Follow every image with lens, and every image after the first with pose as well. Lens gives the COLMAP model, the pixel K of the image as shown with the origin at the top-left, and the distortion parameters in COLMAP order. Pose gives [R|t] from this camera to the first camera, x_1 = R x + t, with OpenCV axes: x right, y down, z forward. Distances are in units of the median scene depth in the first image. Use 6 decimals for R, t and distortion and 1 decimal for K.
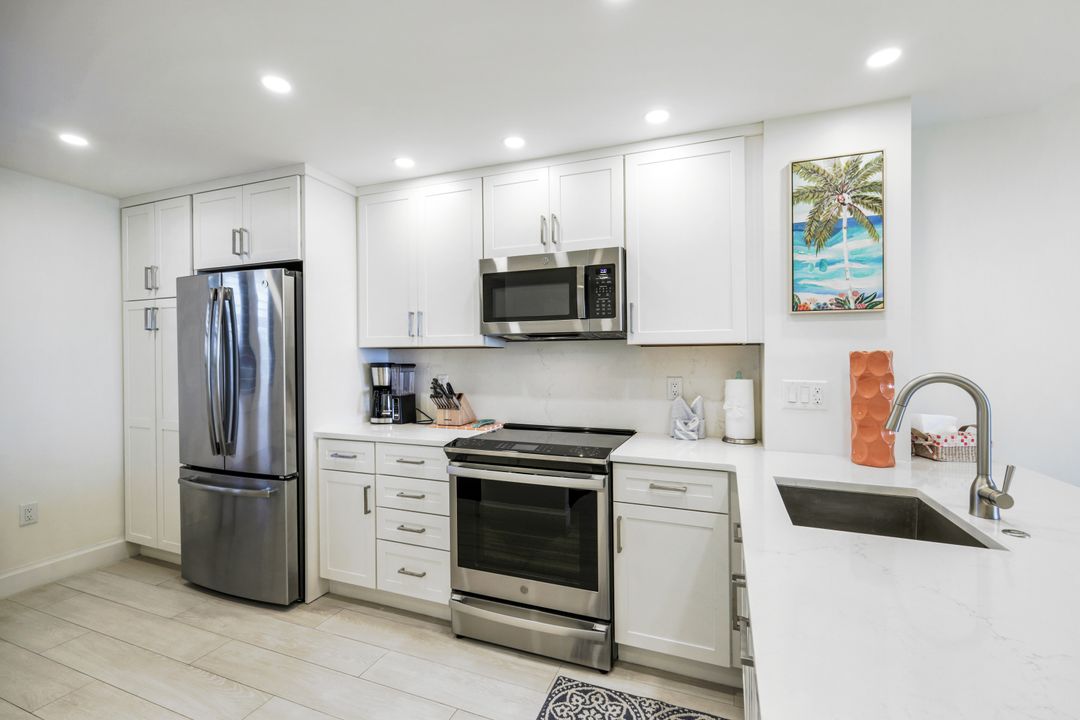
lens RADIAL K [[475.3, 0, 540.3], [0, 475.3, 360.3], [0, 0, 1]] dist [0.004108, -0.000234]
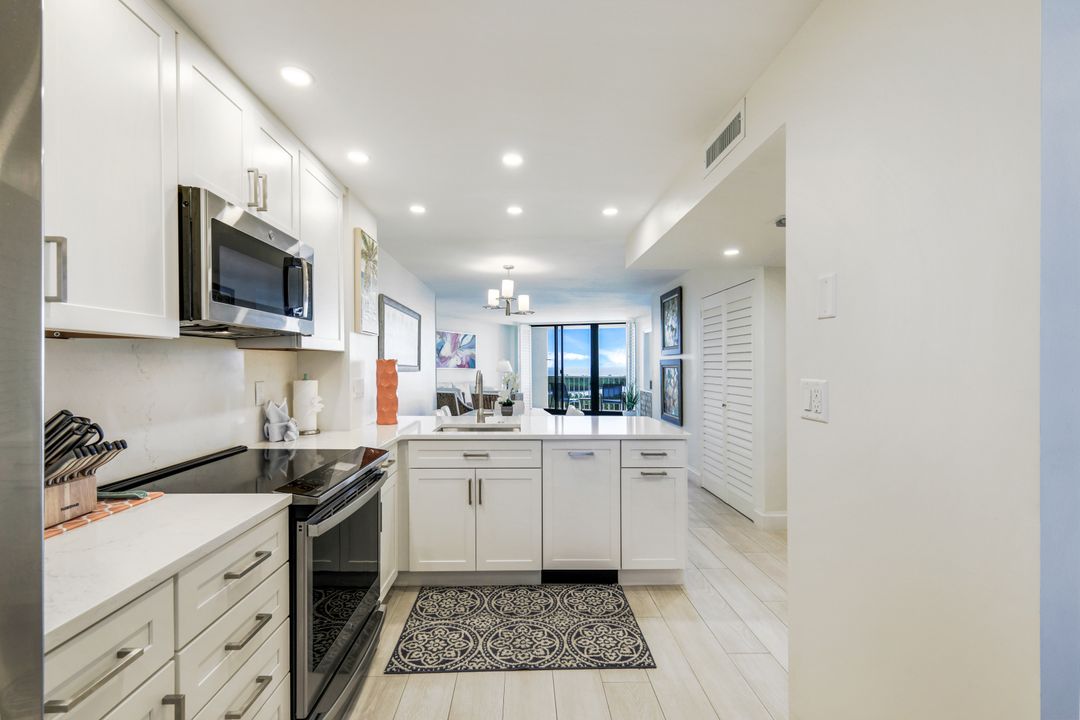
lens RADIAL K [[469.5, 0, 512.7], [0, 469.5, 372.4], [0, 0, 1]] dist [0.000192, 0.000045]
pose [[-0.348576, -0.016326, 0.937138, -0.870058], [-0.002601, 0.999861, 0.016451, 0.000563], [-0.937277, 0.003297, -0.348570, 0.954536]]
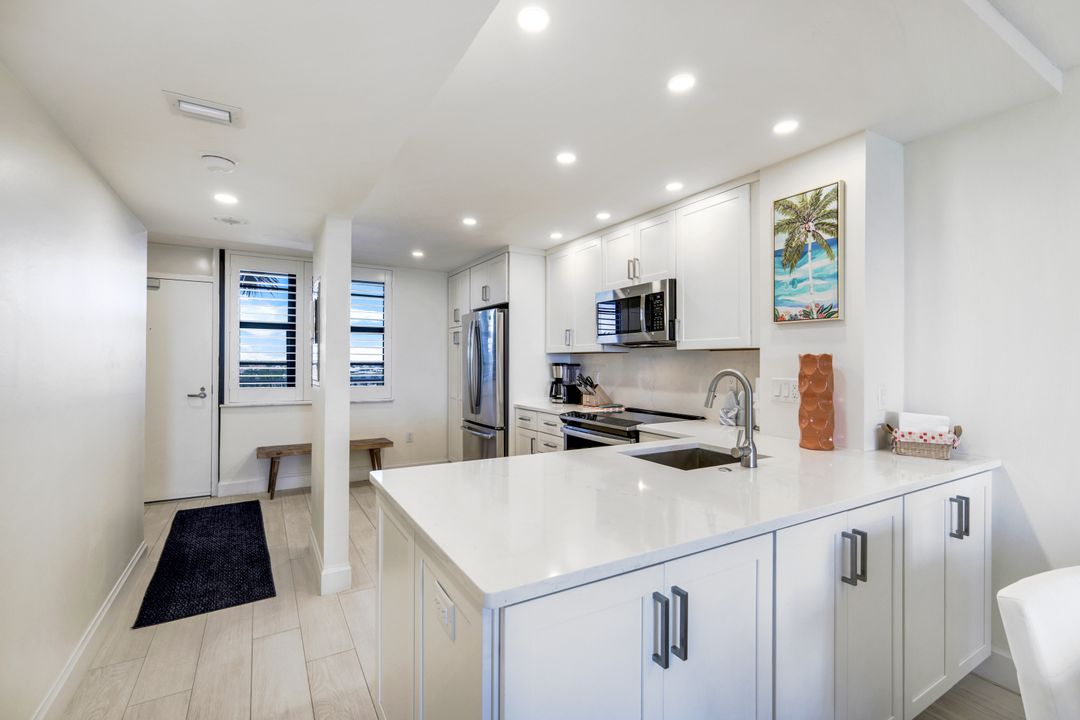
lens RADIAL K [[475.3, 0, 549.6], [0, 475.3, 360.2], [0, 0, 1]] dist [0.004108, -0.000234]
pose [[0.799023, 0.001652, -0.601299, 0.708343], [-0.006494, 0.999962, -0.005882, 0.006329], [0.601266, 0.008605, 0.799003, -0.293361]]
